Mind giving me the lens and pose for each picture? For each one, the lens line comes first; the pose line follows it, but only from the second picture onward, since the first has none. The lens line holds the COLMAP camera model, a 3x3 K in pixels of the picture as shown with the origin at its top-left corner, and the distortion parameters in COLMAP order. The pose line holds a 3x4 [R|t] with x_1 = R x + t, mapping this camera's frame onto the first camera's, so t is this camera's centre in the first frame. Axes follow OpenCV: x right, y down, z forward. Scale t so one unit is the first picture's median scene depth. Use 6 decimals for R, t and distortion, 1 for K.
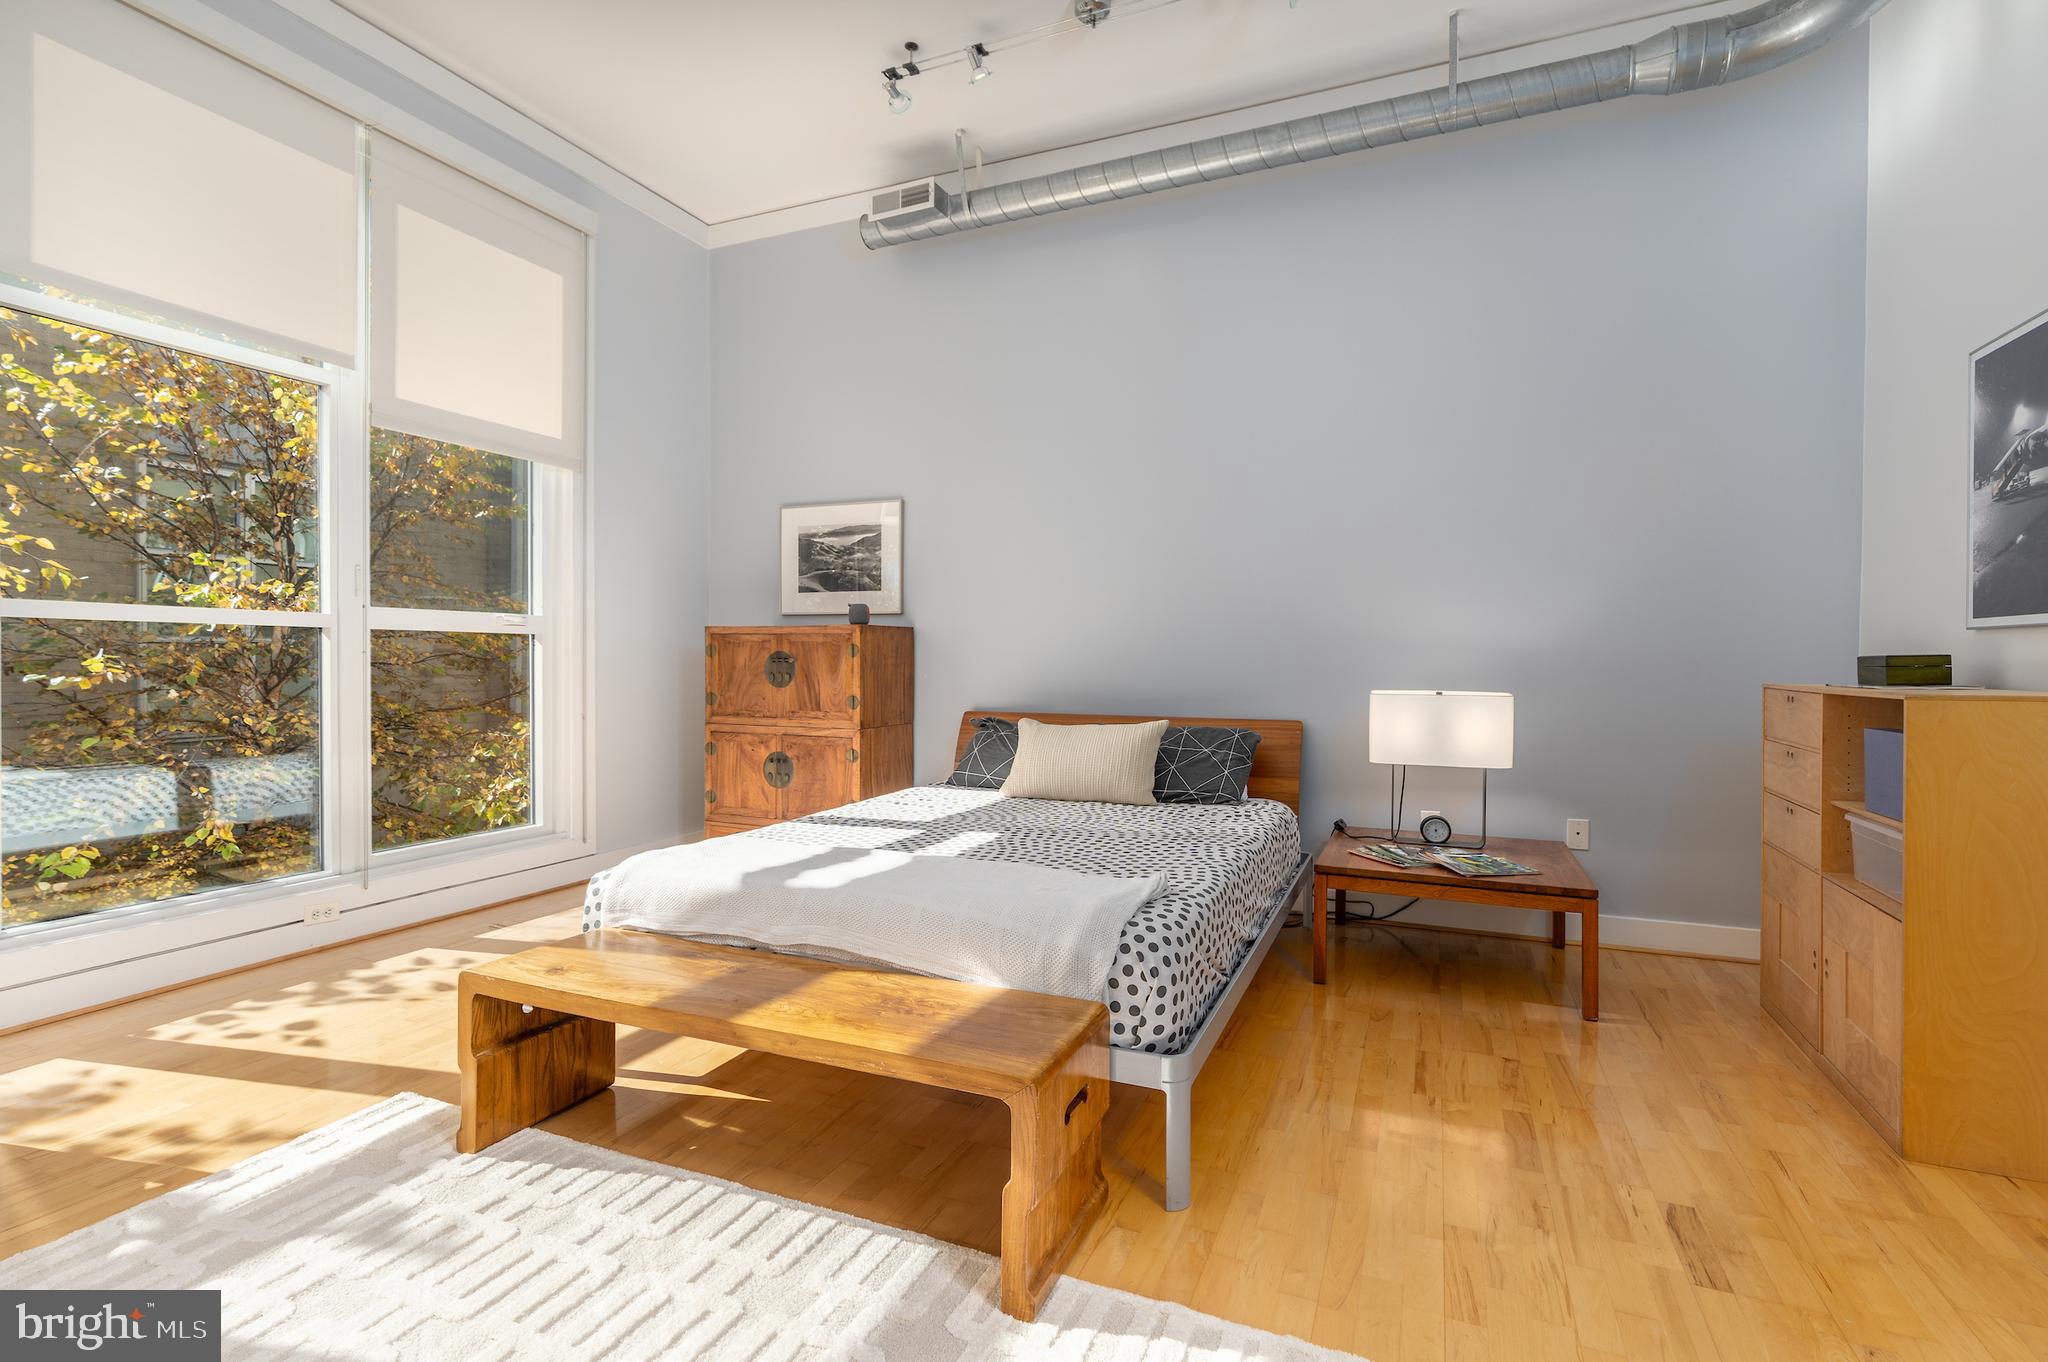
lens RADIAL K [[931.1, 0, 1001.0], [0, 931.1, 661.7], [0, 0, 1]] dist [-0.002212, 0.001270]
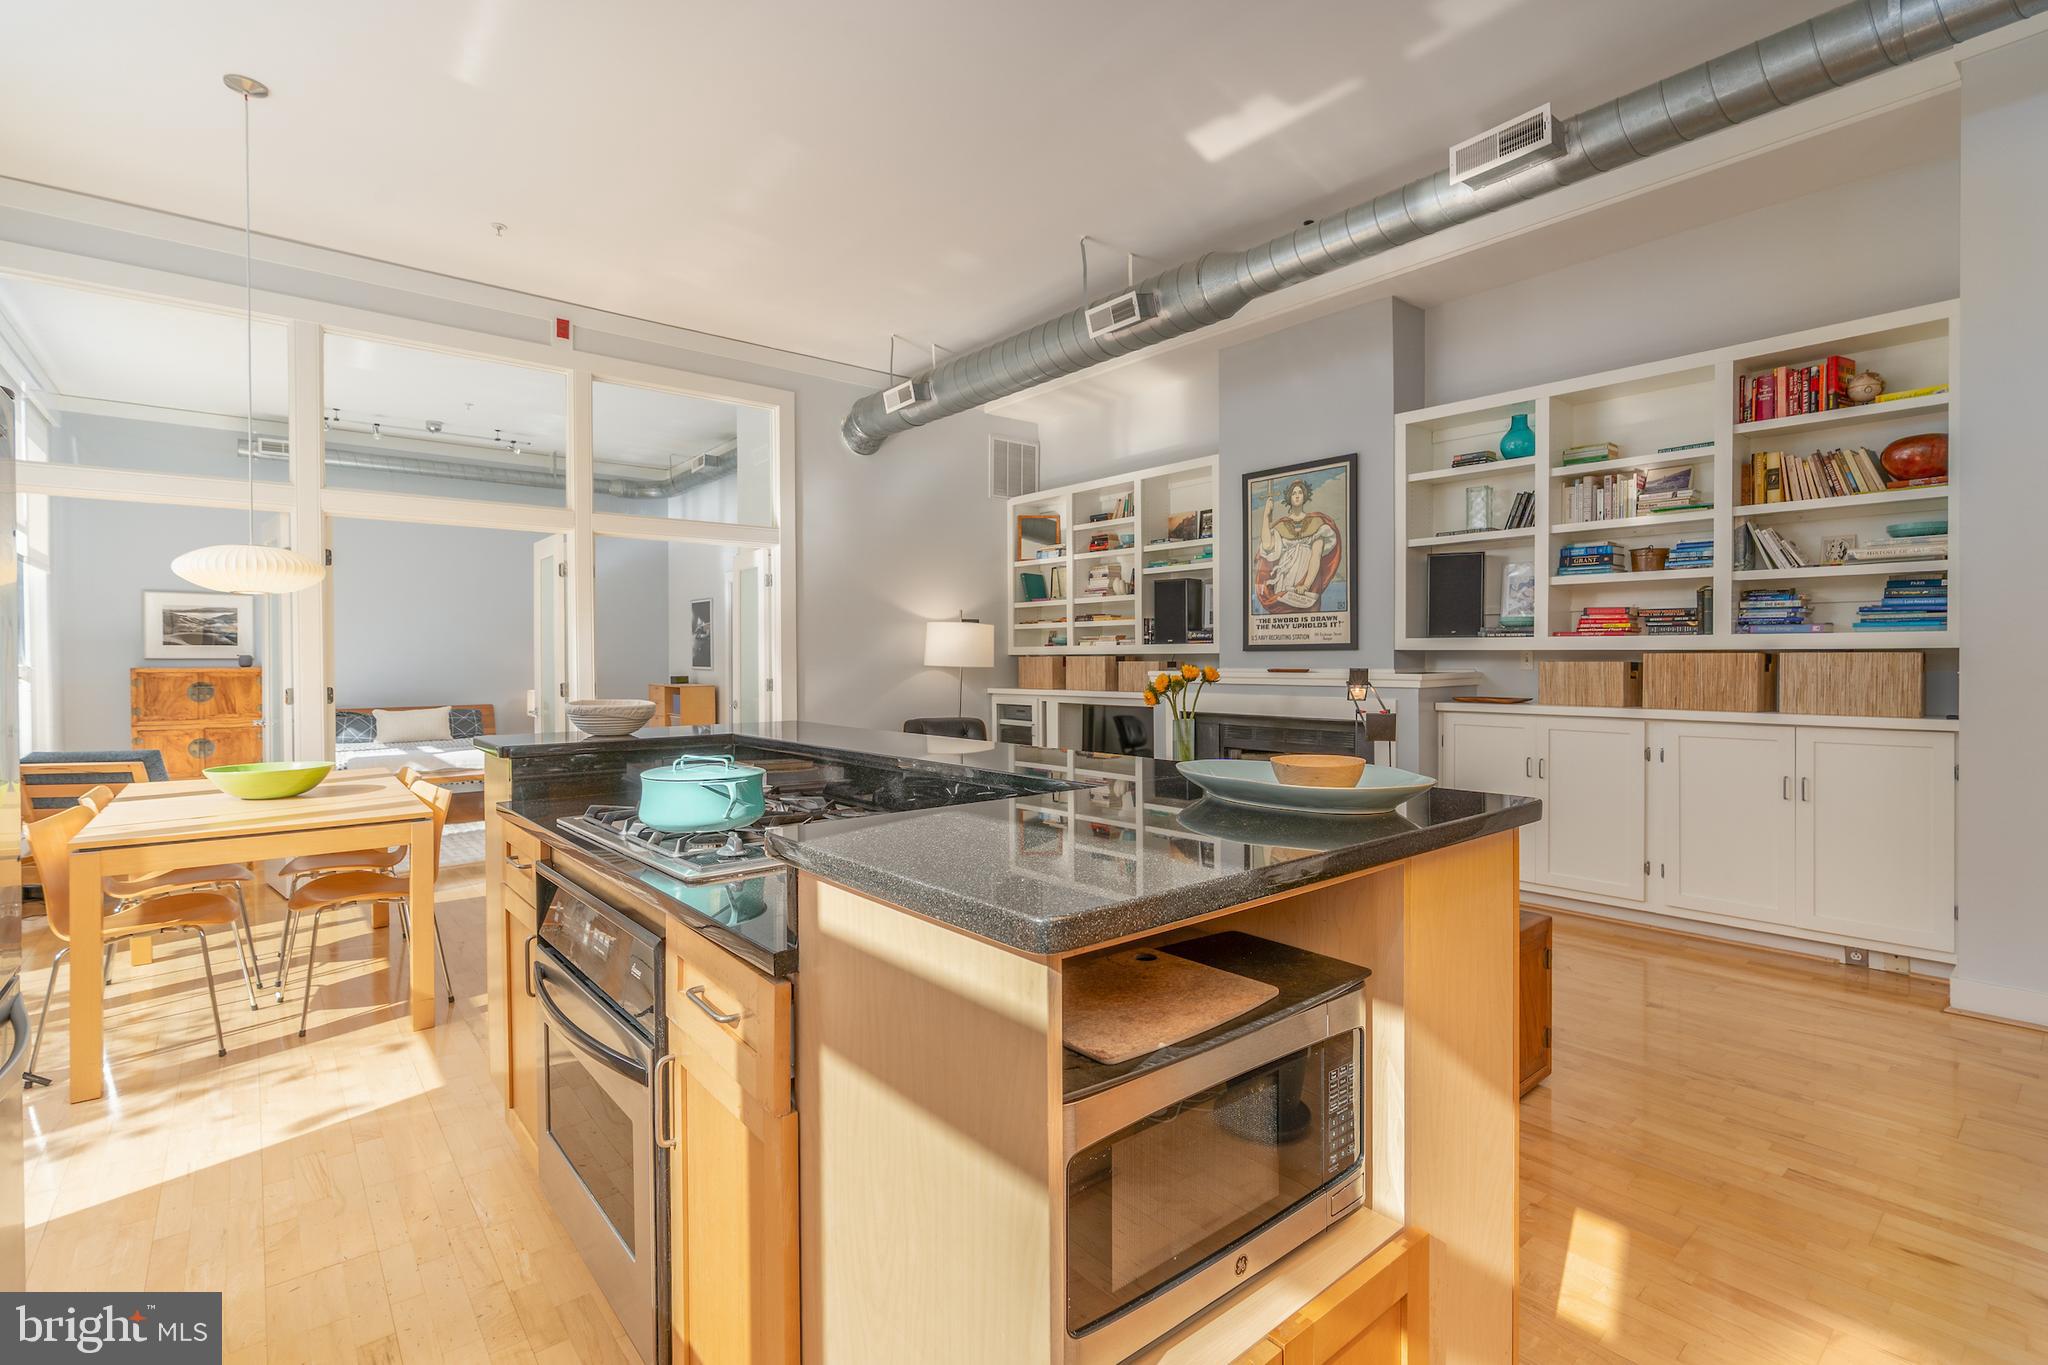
lens RADIAL K [[931.1, 0, 1024.4], [0, 931.1, 665.2], [0, 0, 1]] dist [-0.002212, 0.001270]
pose [[0.424350, -0.012859, 0.905407, -1.229255], [0.008960, 0.999910, 0.010002, -0.048831], [-0.905454, 0.003868, 0.424427, -1.239728]]
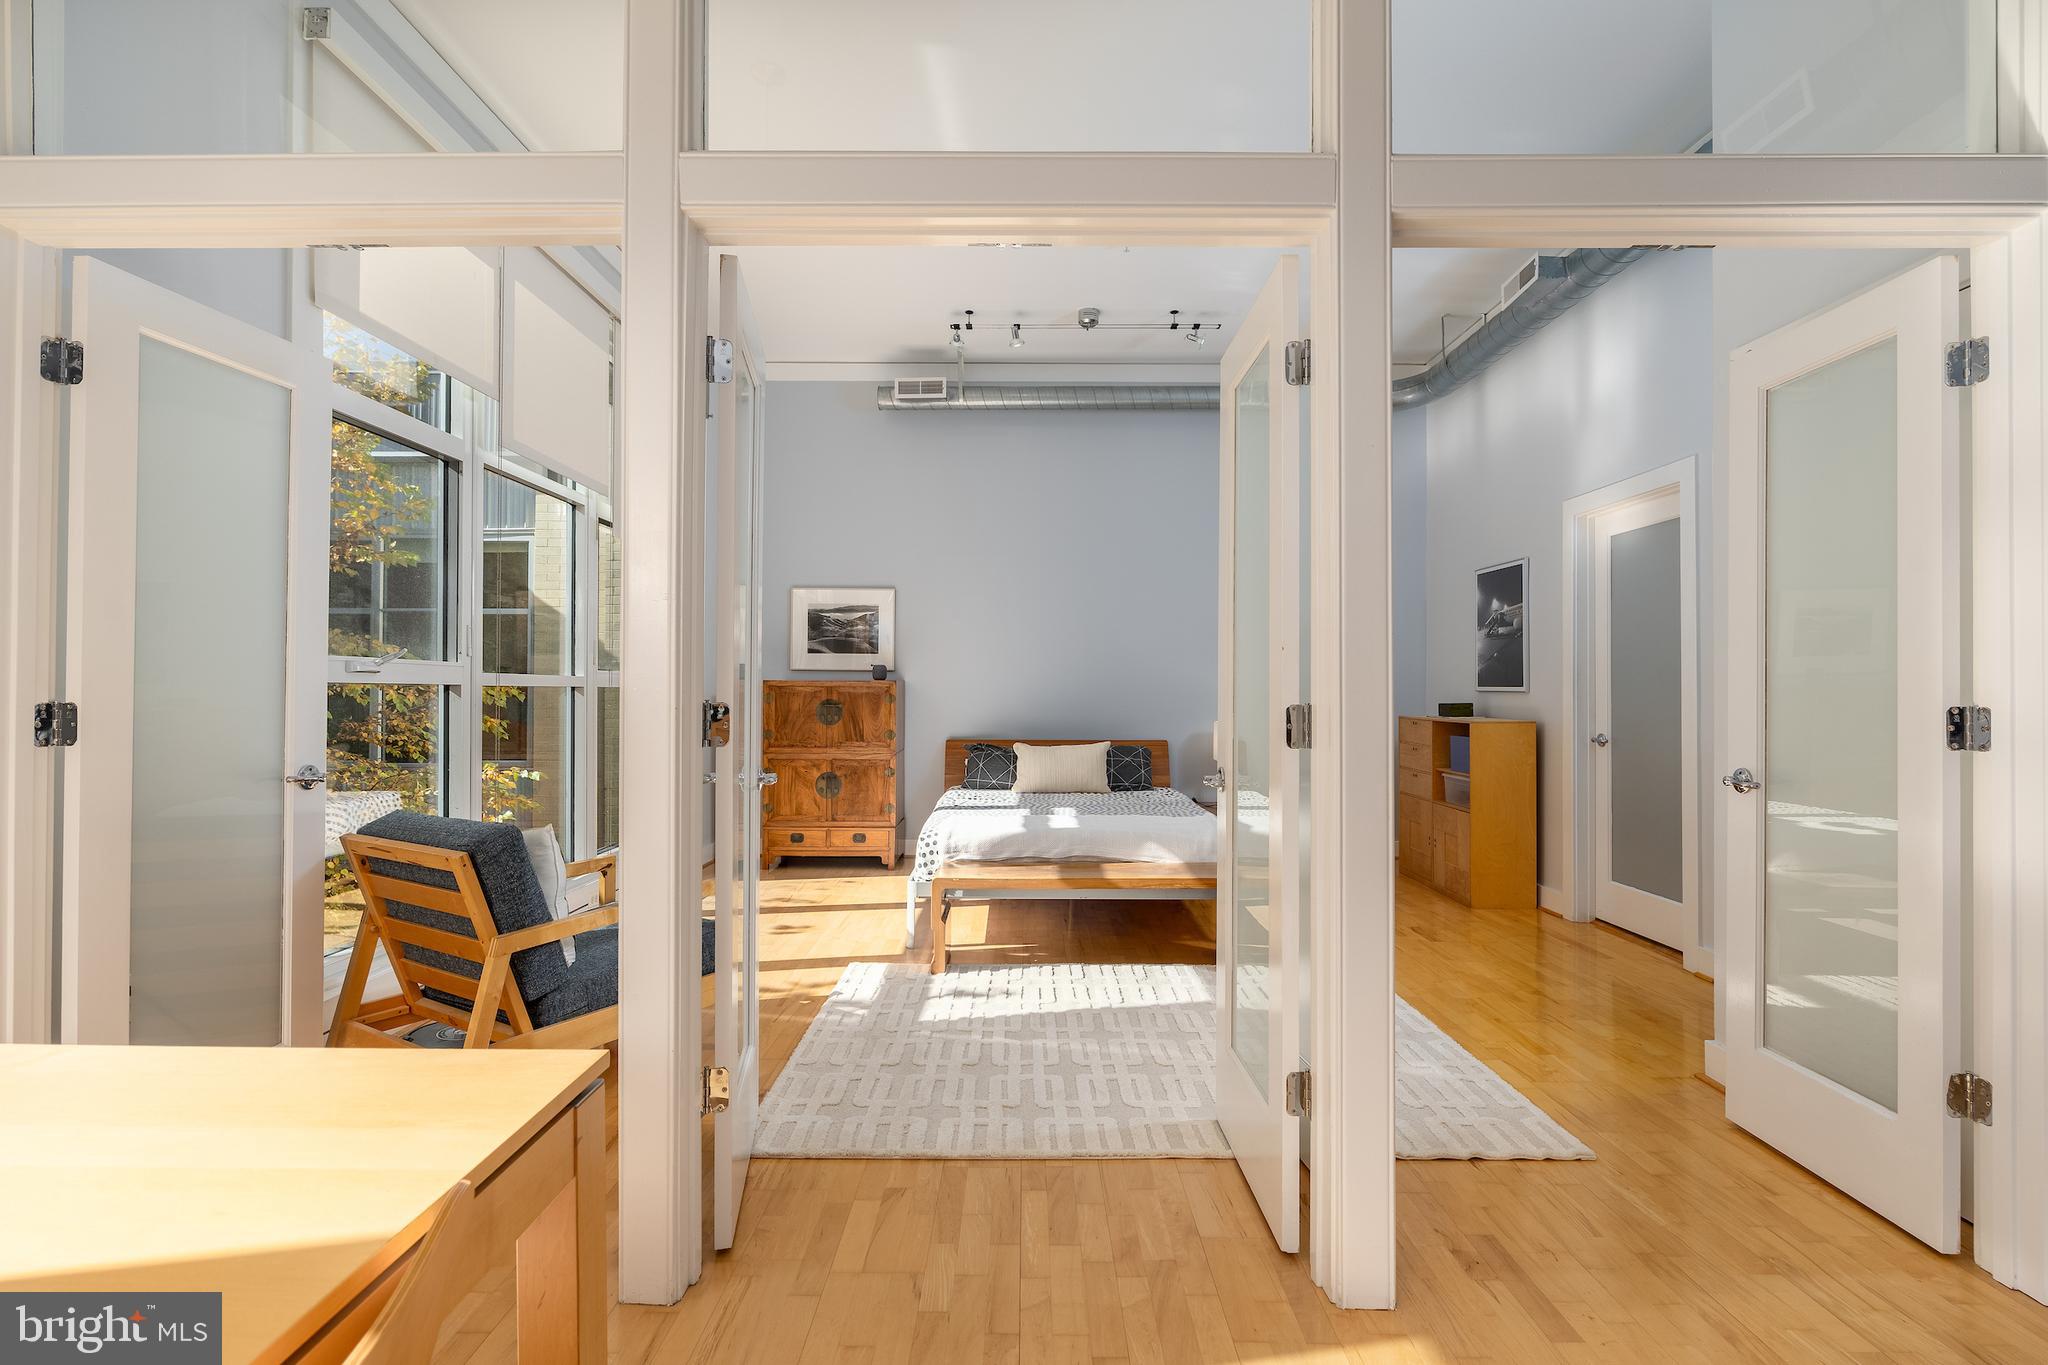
lens RADIAL K [[931.1, 0, 1008.4], [0, 931.1, 678.5], [0, 0, 1]] dist [-0.002212, 0.001270]
pose [[0.913912, 0.003419, 0.405897, -0.575395], [0.001656, 0.999925, -0.012152, -0.025278], [-0.405908, 0.011778, 0.913838, -0.381943]]
